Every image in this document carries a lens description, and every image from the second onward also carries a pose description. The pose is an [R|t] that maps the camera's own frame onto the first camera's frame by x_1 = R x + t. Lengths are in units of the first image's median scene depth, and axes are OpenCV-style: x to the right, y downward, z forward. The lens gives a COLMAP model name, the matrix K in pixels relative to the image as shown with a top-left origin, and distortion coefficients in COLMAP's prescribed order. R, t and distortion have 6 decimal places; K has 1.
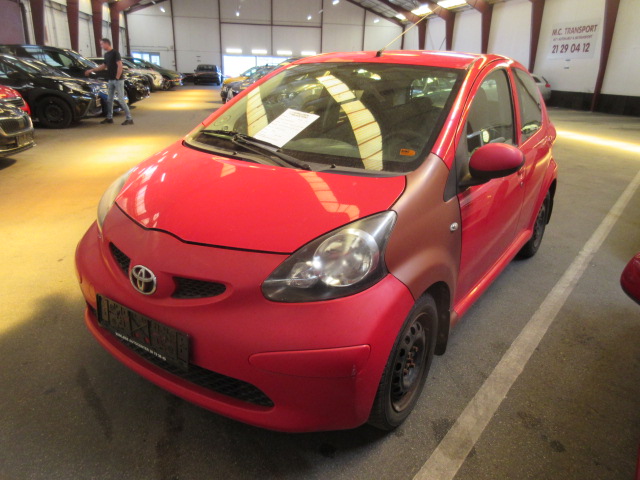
lens RADIAL K [[499.2, 0, 318.0], [0, 499.2, 240.0], [0, 0, 1]] dist [0.023960, -0.021135]
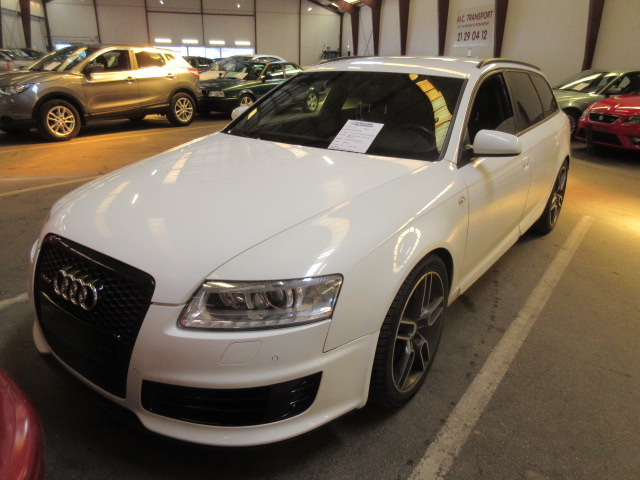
lens RADIAL K [[499.2, 0, 322.8], [0, 499.2, 242.5], [0, 0, 1]] dist [0.023960, -0.021135]
pose [[0.999095, -0.021539, 0.036664, 0.106870], [0.020754, 0.999550, 0.021662, -0.006503], [-0.037114, -0.020882, 0.999093, 0.022924]]
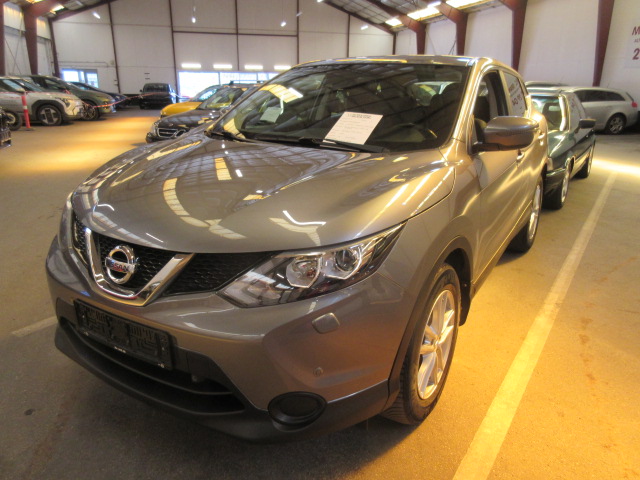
lens RADIAL K [[499.2, 0, 319.6], [0, 499.2, 242.3], [0, 0, 1]] dist [0.023960, -0.021135]
pose [[0.997614, -0.036181, 0.058793, -0.020427], [0.037618, 0.999016, -0.023512, -0.073079], [-0.057885, 0.025667, 0.997993, 0.208271]]
